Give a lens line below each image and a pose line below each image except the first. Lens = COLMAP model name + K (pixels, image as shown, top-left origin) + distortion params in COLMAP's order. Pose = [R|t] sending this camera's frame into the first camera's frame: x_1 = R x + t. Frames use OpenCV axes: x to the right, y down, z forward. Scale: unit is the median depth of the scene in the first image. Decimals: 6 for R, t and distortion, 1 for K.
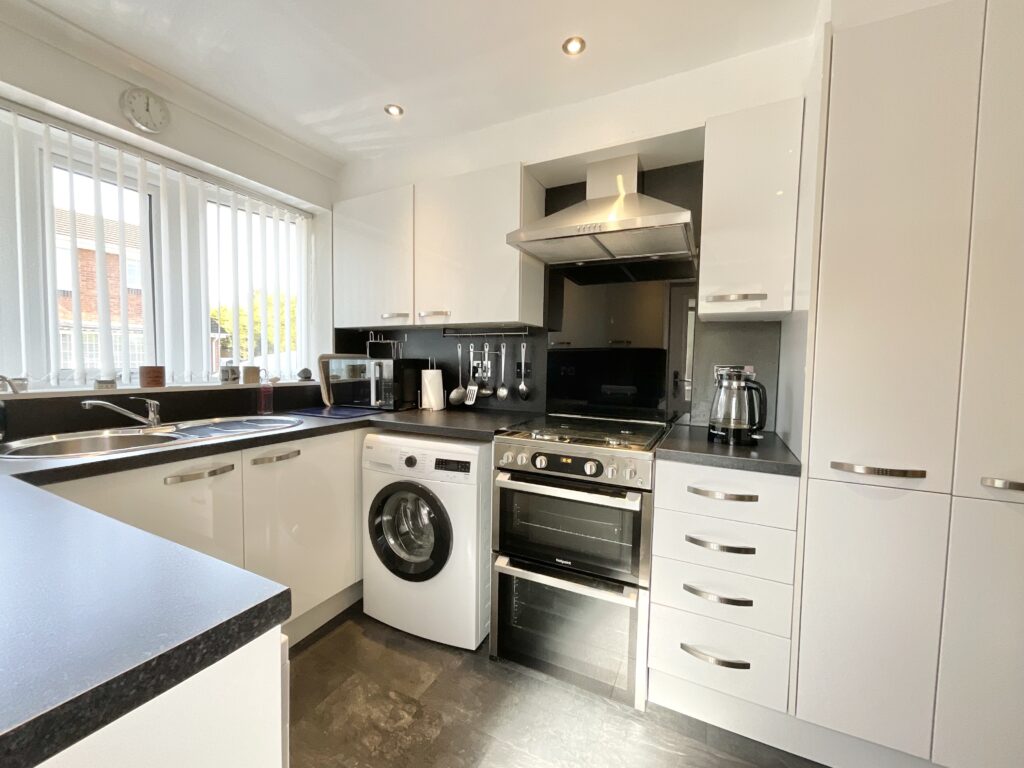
lens RADIAL K [[415.4, 0, 513.2], [0, 415.4, 384.0], [0, 0, 1]] dist [-0.005499, 0.000164]
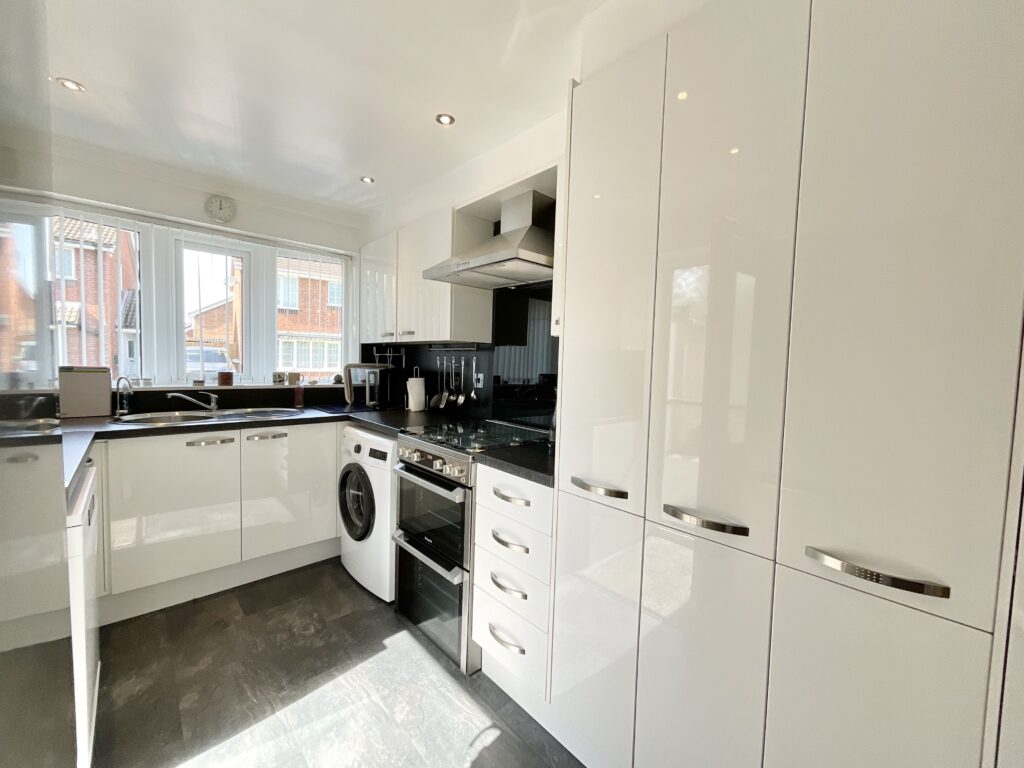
lens RADIAL K [[415.4, 0, 513.2], [0, 415.4, 384.0], [0, 0, 1]] dist [-0.005499, 0.000164]
pose [[0.933798, 0.030764, -0.356474, 0.623044], [-0.032992, 0.999456, -0.000169, -0.031489], [0.356275, 0.011919, 0.934305, -0.049782]]
